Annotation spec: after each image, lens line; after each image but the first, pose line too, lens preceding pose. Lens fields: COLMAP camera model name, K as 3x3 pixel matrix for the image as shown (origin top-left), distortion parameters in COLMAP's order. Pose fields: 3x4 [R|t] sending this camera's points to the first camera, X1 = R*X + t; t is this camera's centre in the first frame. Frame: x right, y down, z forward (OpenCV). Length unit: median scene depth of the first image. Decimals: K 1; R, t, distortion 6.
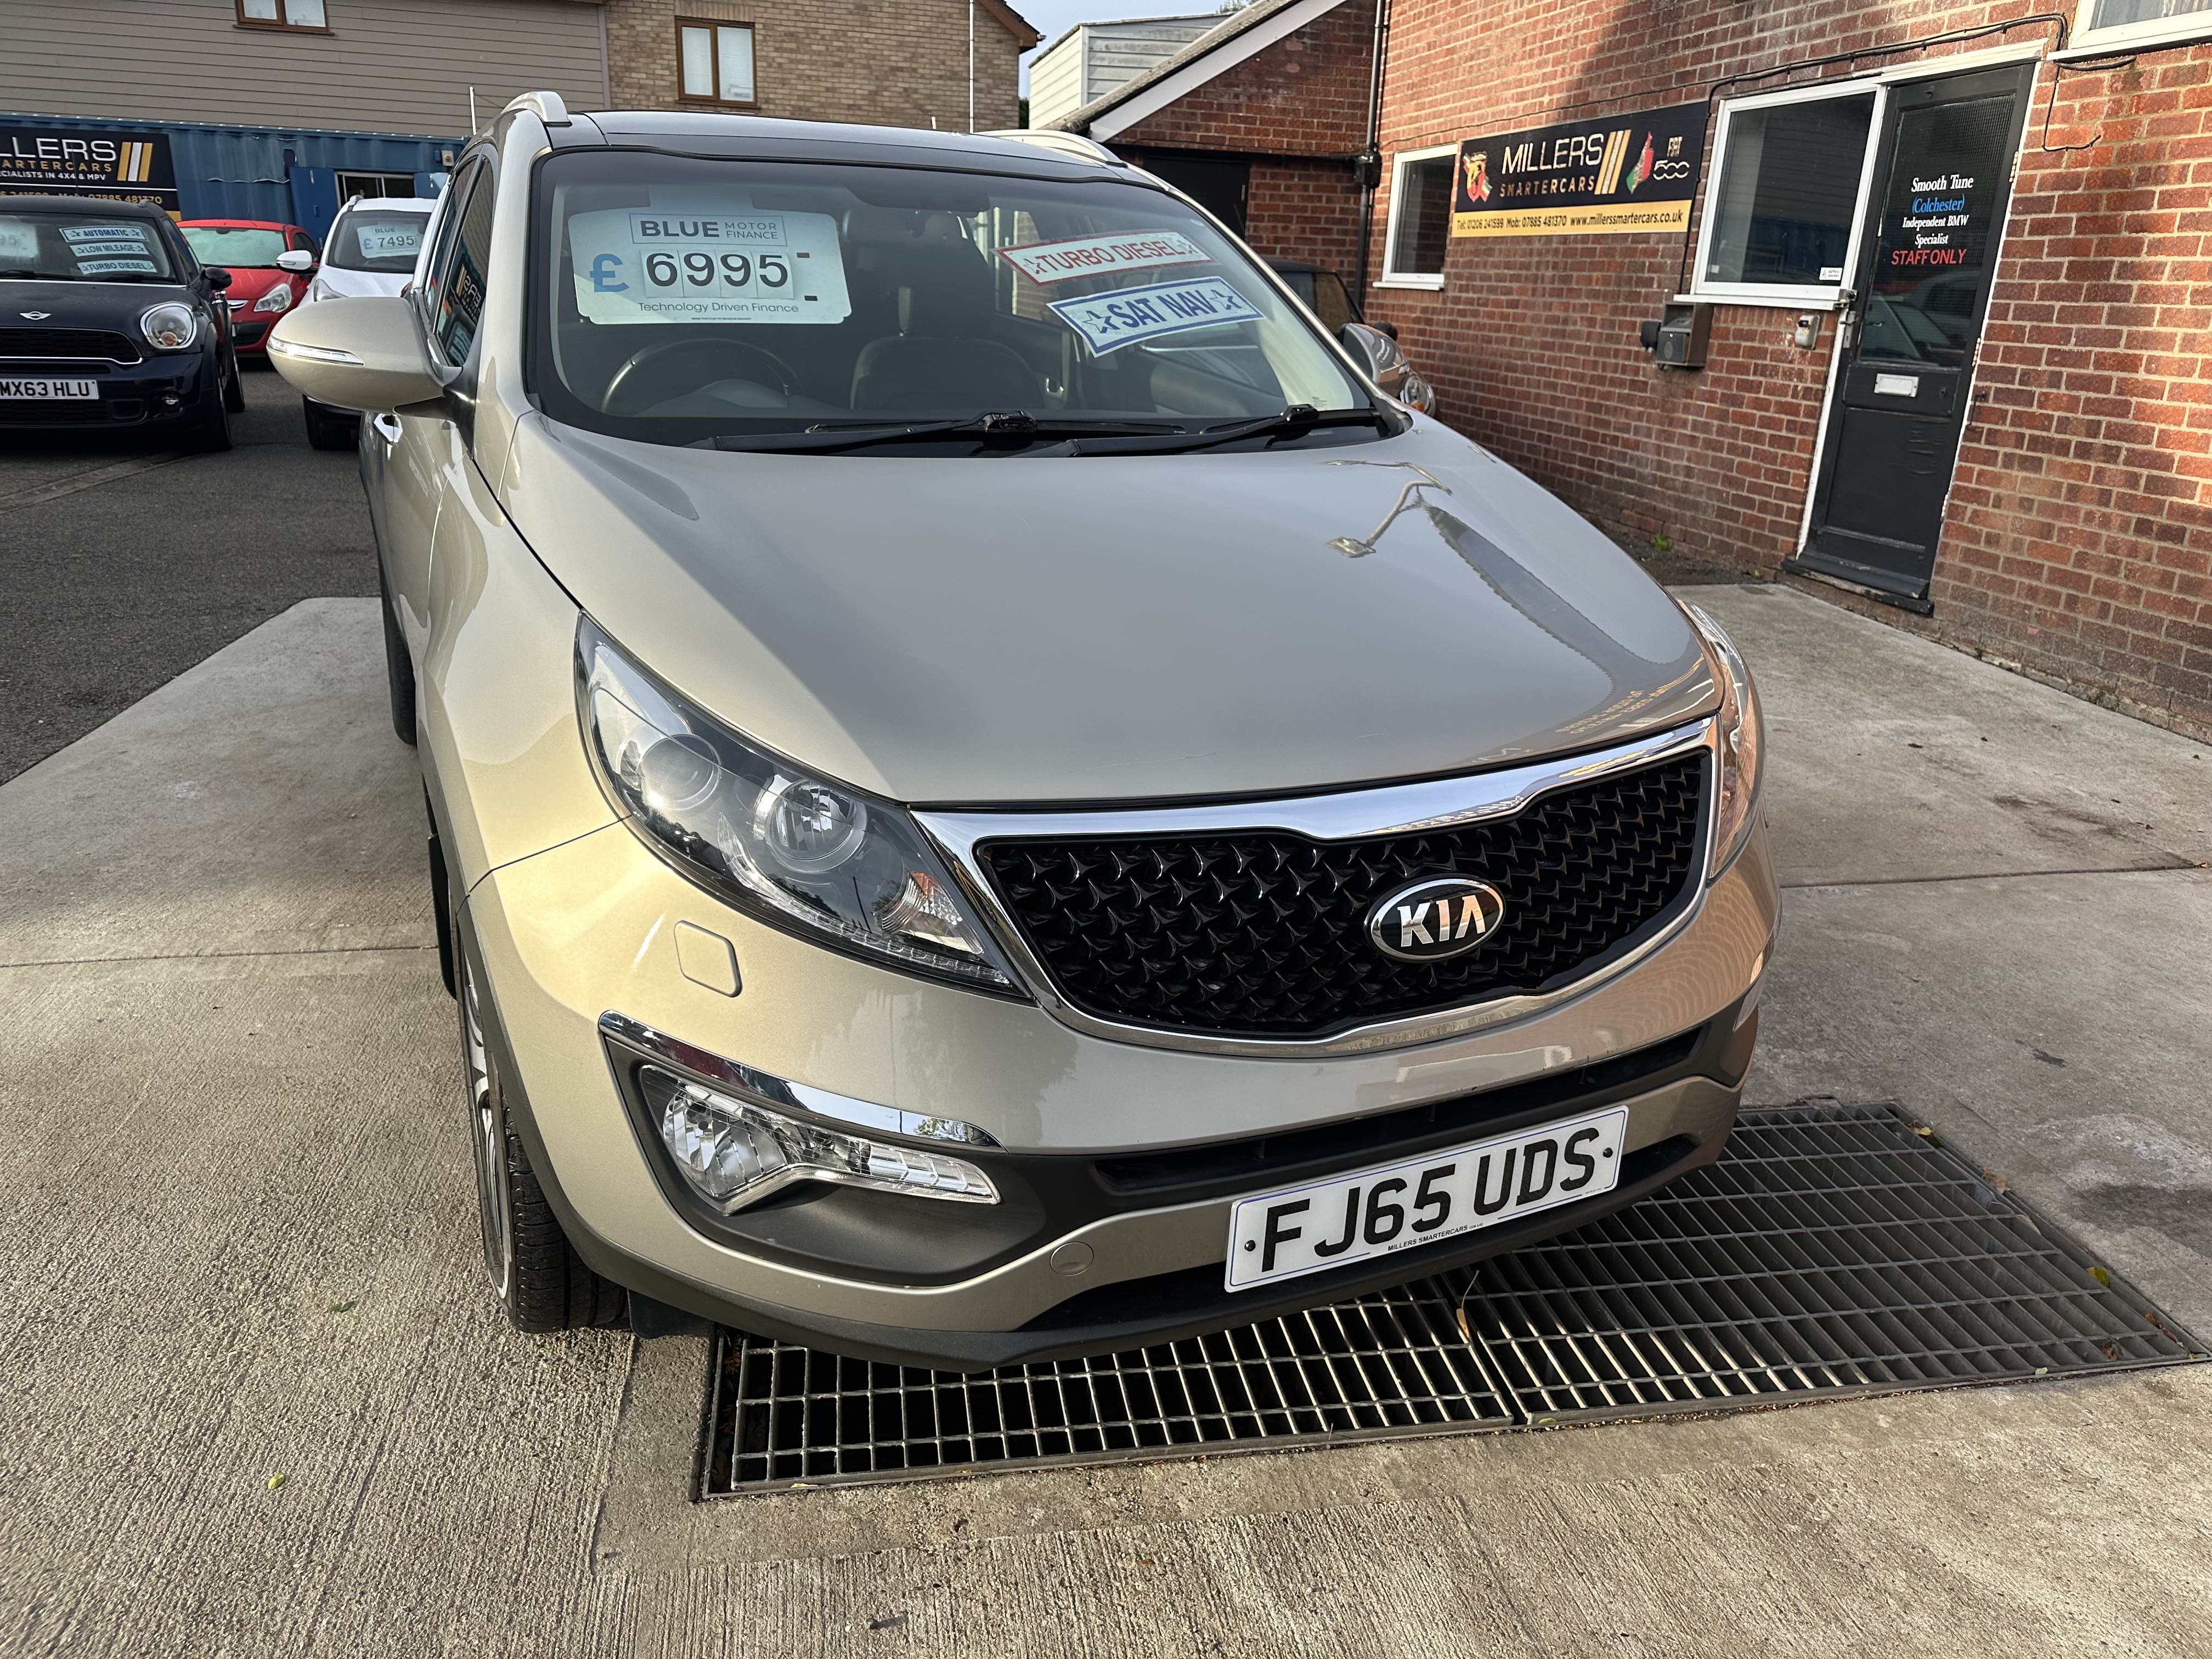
lens RADIAL K [[1574.4, 0, 1119.0], [0, 1574.4, 832.0], [0, 0, 1]] dist [0.000355, -0.010897]
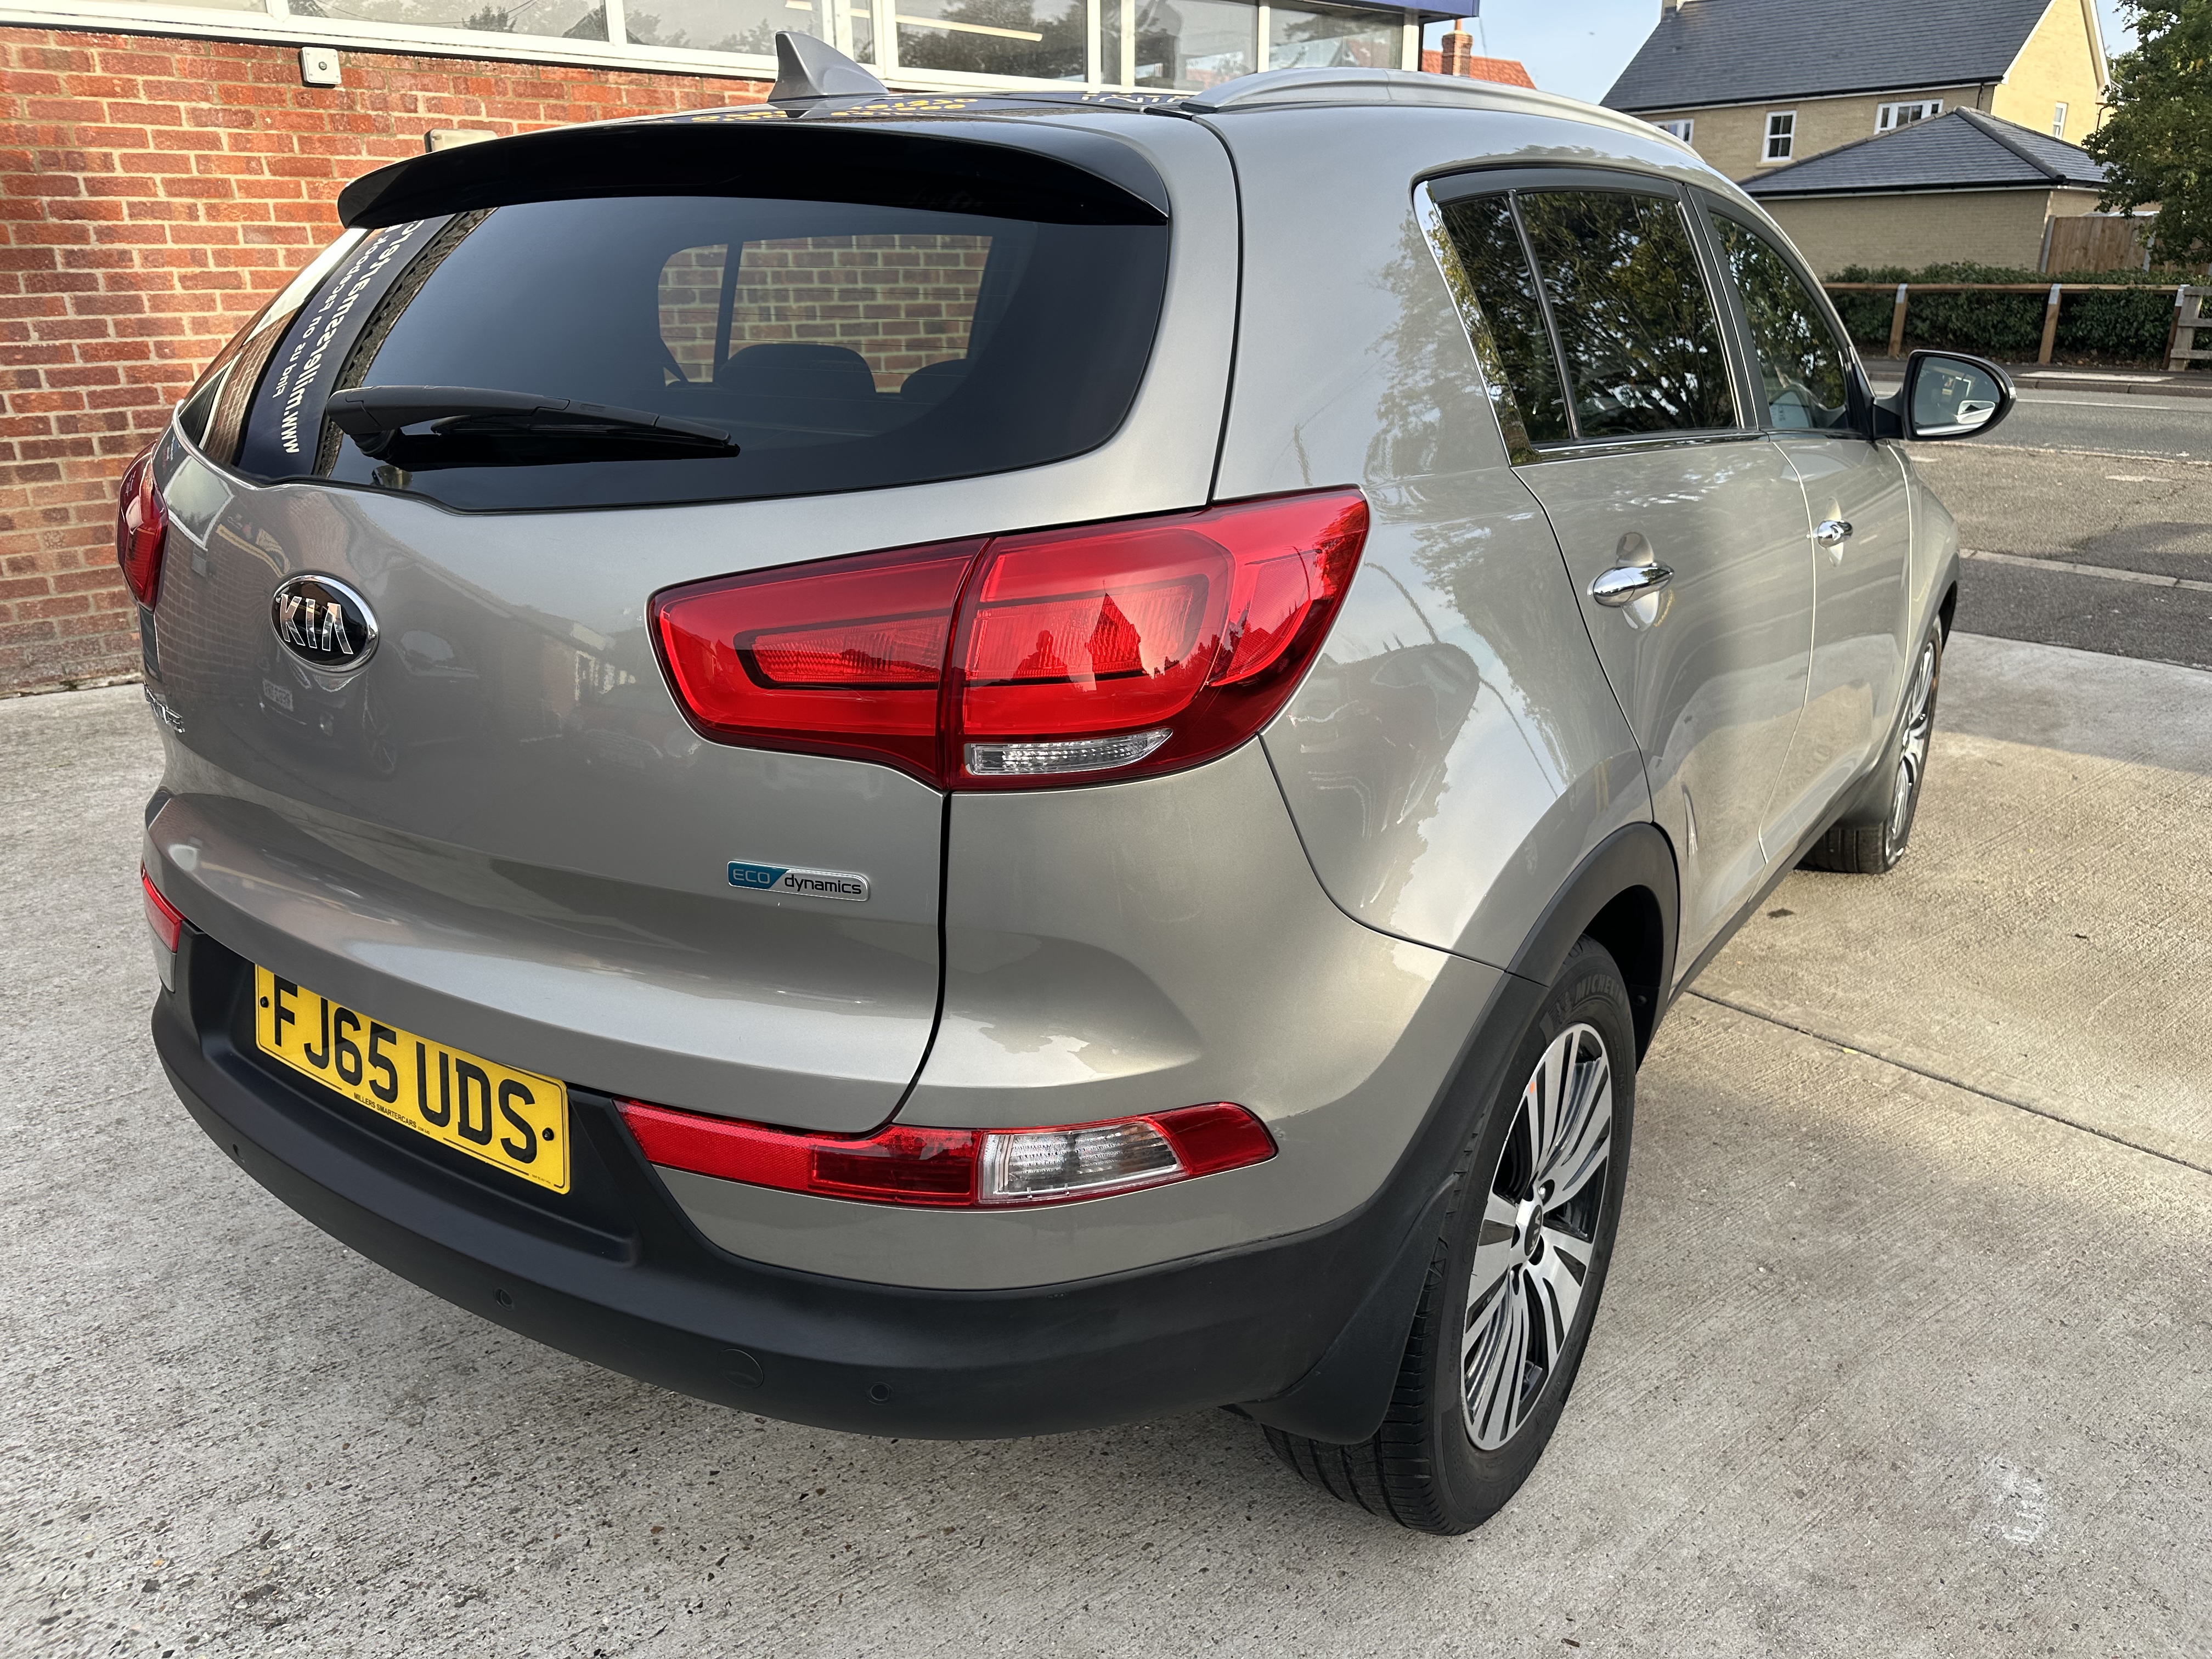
lens RADIAL K [[1555.7, 0, 1116.3], [0, 1555.7, 830.3], [0, 0, 1]] dist [0.019797, -0.025366]
pose [[-0.494498, -0.318444, 0.808743, -0.533470], [0.282046, 0.821328, 0.495854, -0.341497], [-0.822144, 0.473302, -0.316329, 0.884572]]
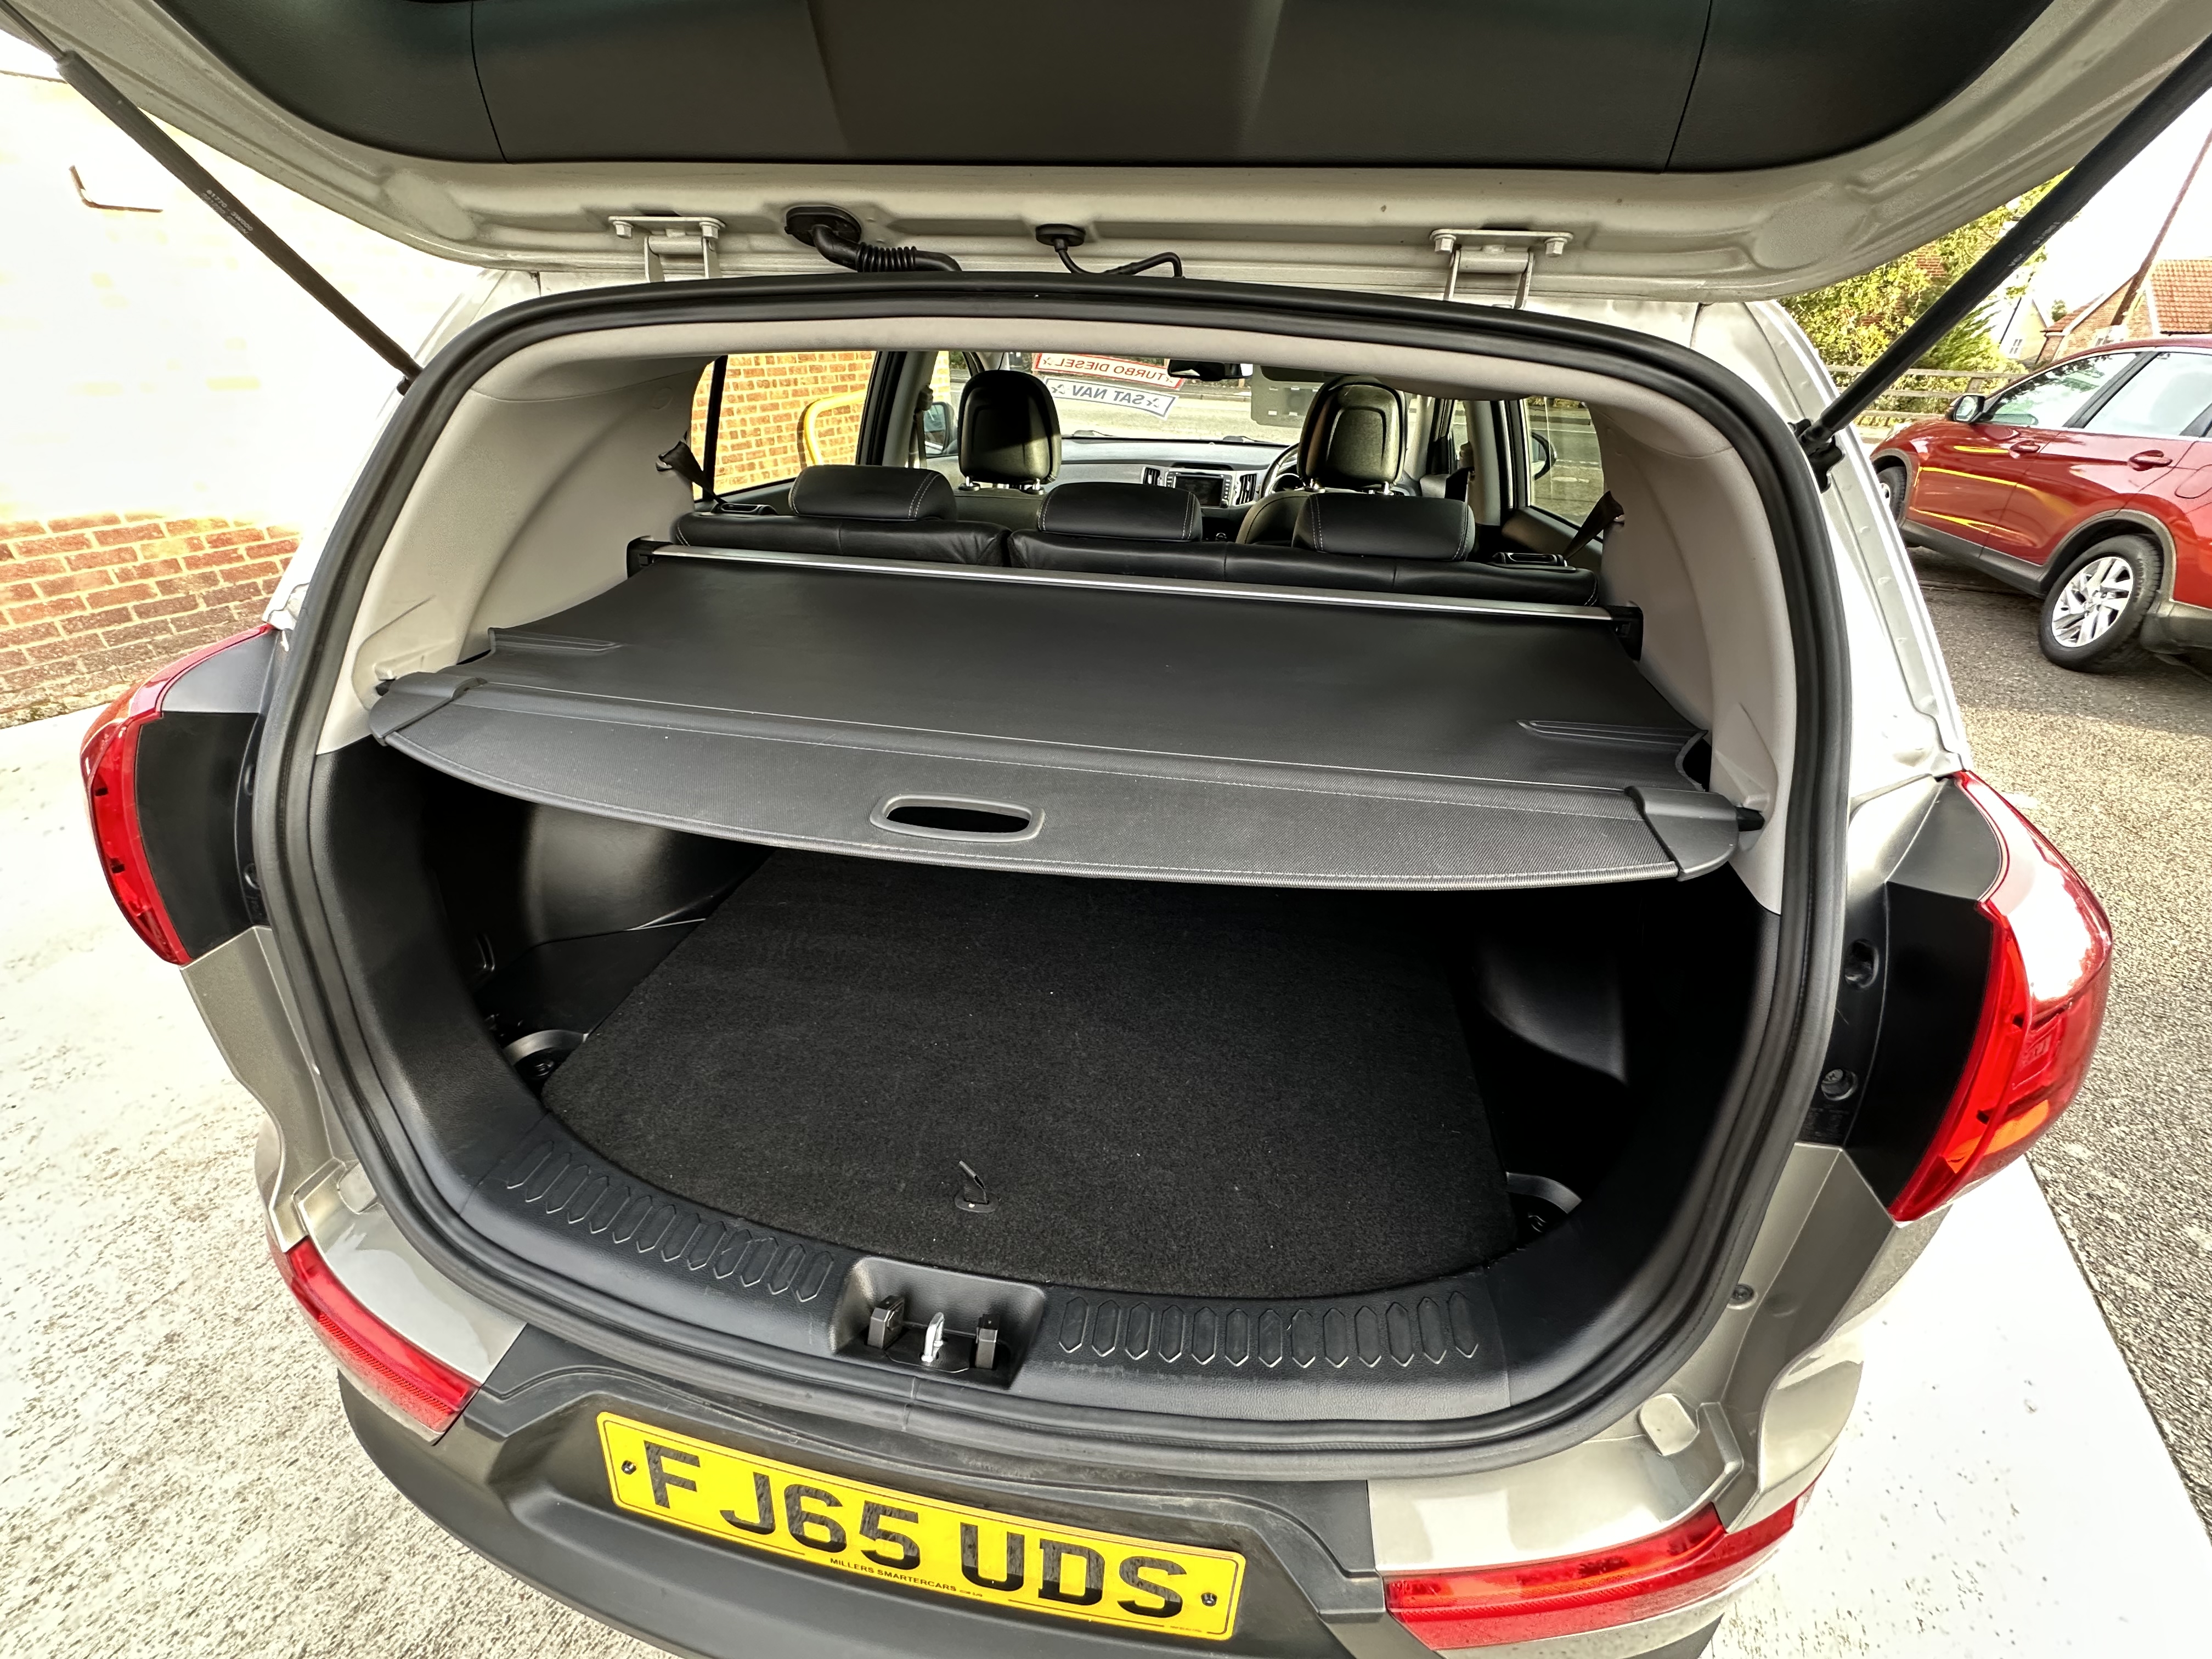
lens RADIAL K [[882.0, 0, 1102.9], [0, 882.0, 822.7], [0, 0, 1]] dist [0.000872, 0.000335]
pose [[-0.807064, -0.336619, 0.485113, -0.320334], [0.147876, 0.680170, 0.717984, -0.358739], [-0.571647, 0.651196, -0.499163, 0.902158]]
